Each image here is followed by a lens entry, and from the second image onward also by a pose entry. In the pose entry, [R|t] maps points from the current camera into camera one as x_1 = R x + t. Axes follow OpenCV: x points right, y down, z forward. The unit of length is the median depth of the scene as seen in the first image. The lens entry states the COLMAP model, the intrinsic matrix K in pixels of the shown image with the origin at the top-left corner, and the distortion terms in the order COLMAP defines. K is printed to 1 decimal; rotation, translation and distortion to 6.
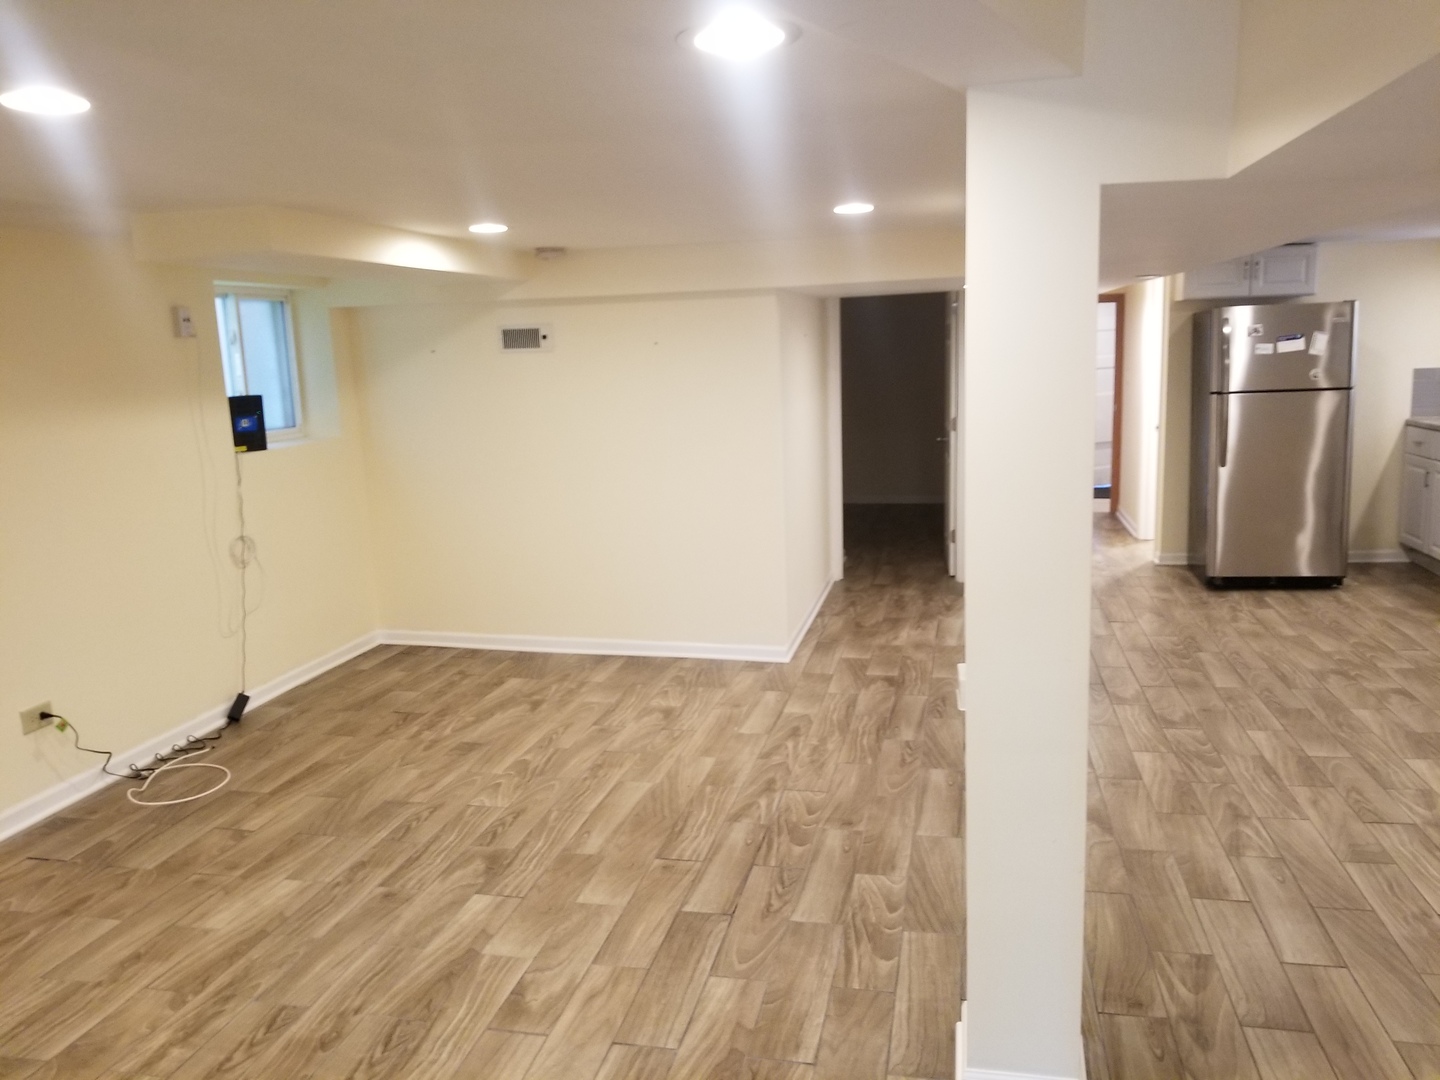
lens RADIAL K [[1159.8, 0, 712.1], [0, 1159.8, 545.4], [0, 0, 1]] dist [0.074902, -0.113461]
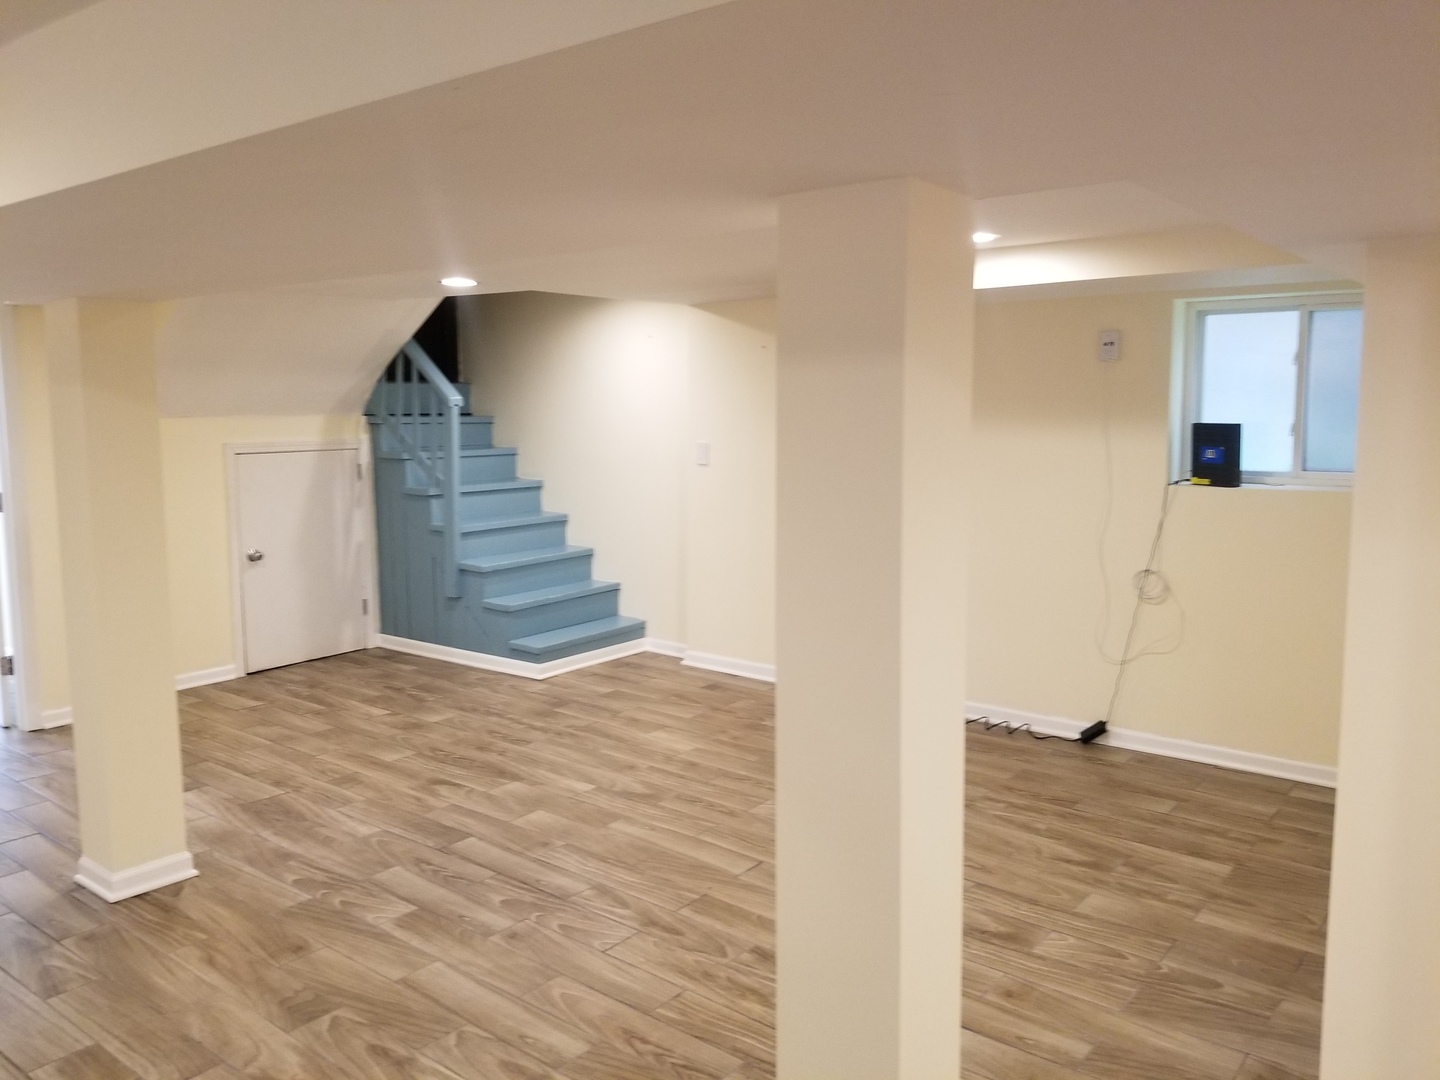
lens RADIAL K [[1159.8, 0, 711.4], [0, 1159.8, 537.1], [0, 0, 1]] dist [0.074902, -0.113461]
pose [[-0.460105, 0.142919, -0.876286, 0.814672], [-0.129788, 0.965531, 0.225622, -0.280134], [0.878327, 0.217541, -0.425697, 1.518600]]
